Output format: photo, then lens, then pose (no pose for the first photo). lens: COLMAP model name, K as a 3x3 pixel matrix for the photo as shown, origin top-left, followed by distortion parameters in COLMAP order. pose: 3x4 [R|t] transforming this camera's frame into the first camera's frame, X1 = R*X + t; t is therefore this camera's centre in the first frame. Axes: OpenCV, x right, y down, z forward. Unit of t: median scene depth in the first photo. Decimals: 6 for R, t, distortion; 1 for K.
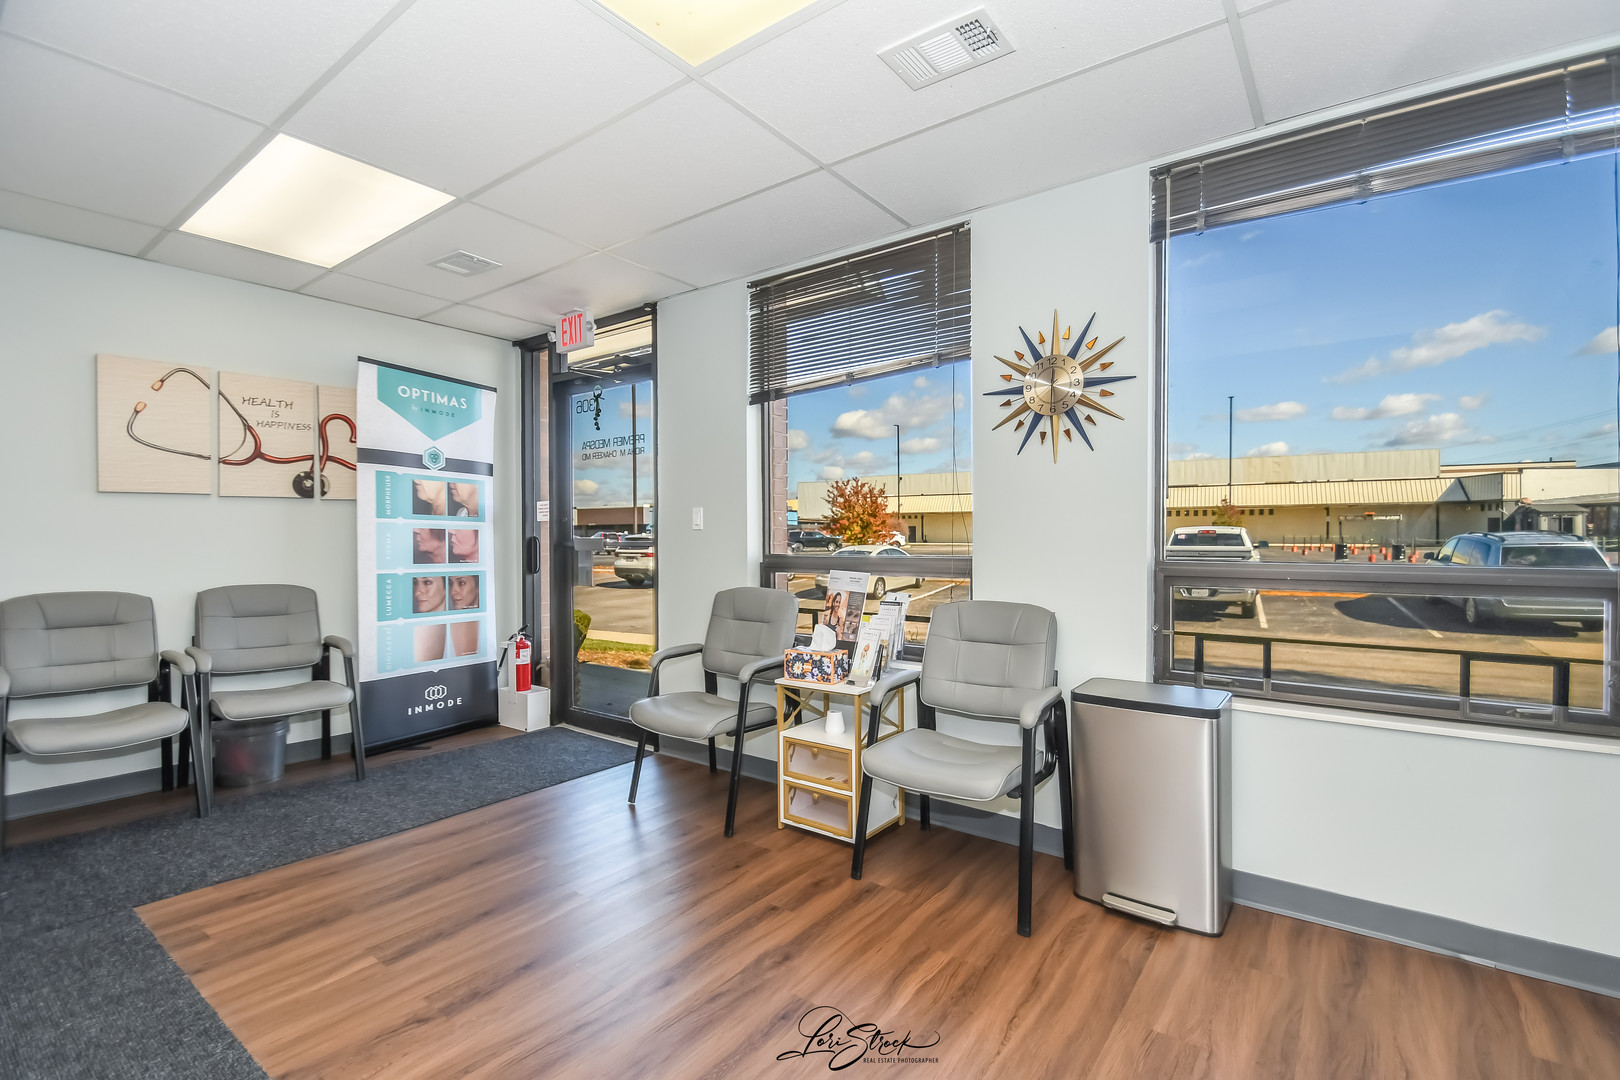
lens RADIAL K [[719.4, 0, 817.8], [0, 719.4, 546.2], [0, 0, 1]] dist [0.001779, -0.007872]
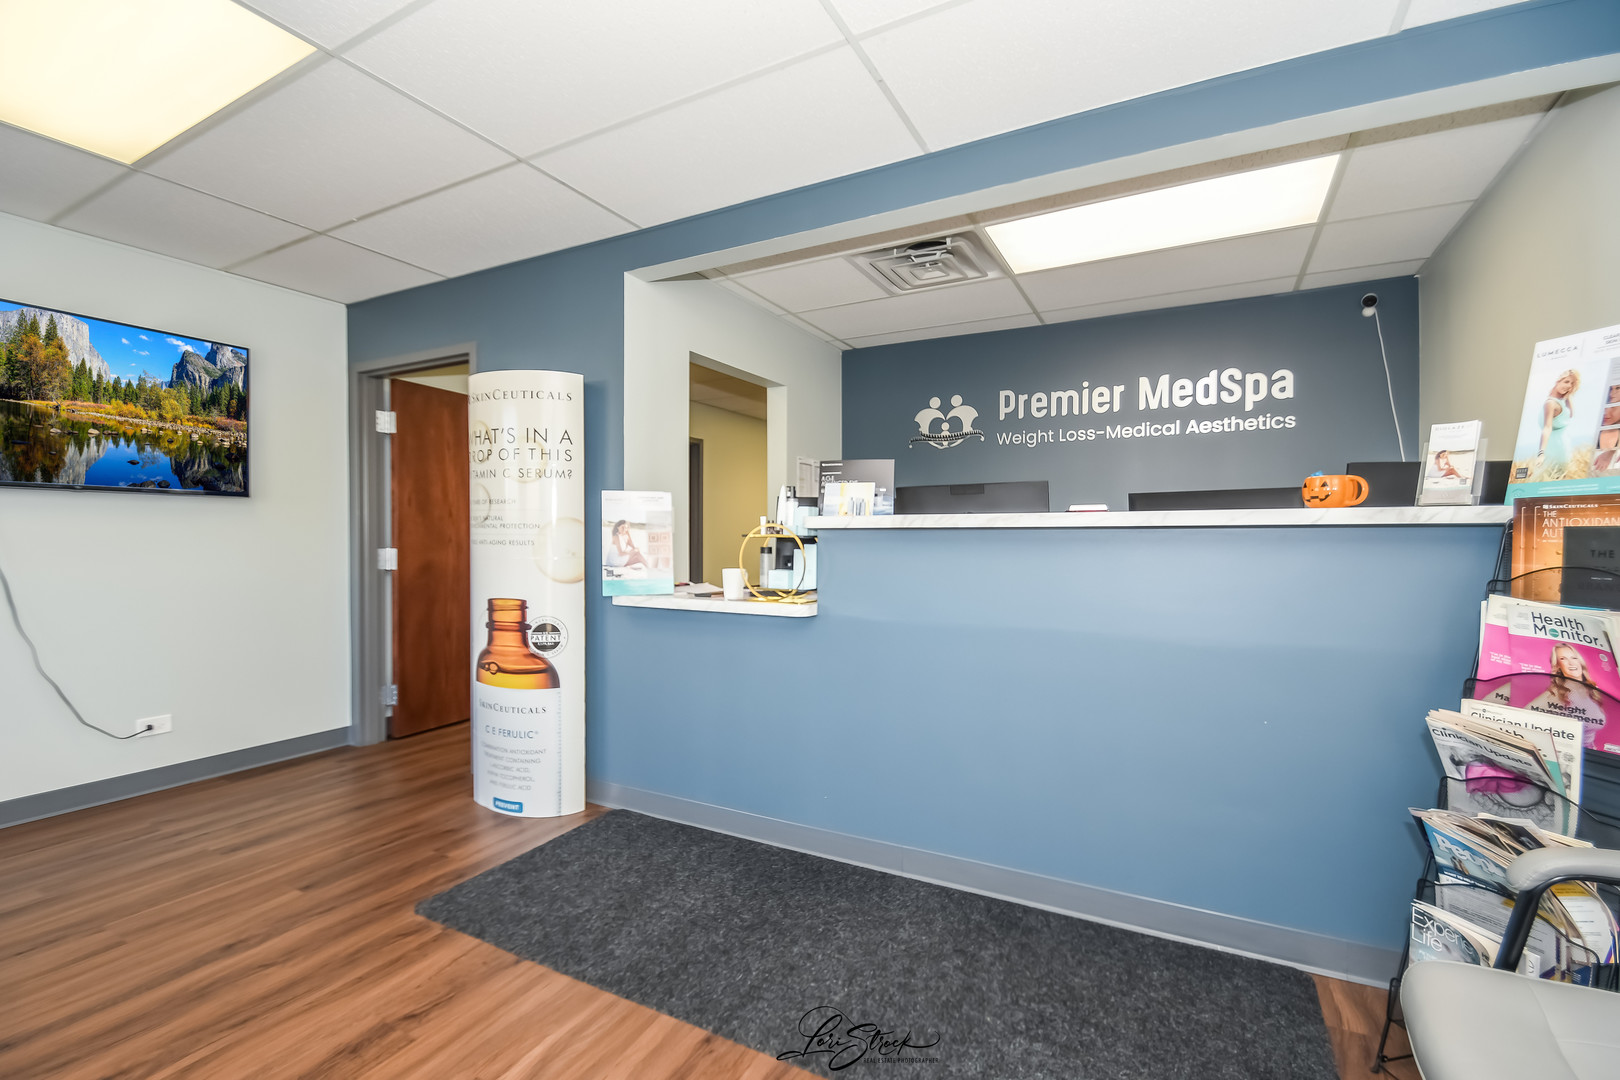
lens RADIAL K [[715.8, 0, 809.8], [0, 715.8, 562.7], [0, 0, 1]] dist [-0.000916, -0.000967]
pose [[-0.987902, 0.005927, -0.154967, -0.477102], [-0.001311, 0.998915, 0.046562, -0.009940], [0.155075, 0.046202, -0.986822, 1.024013]]
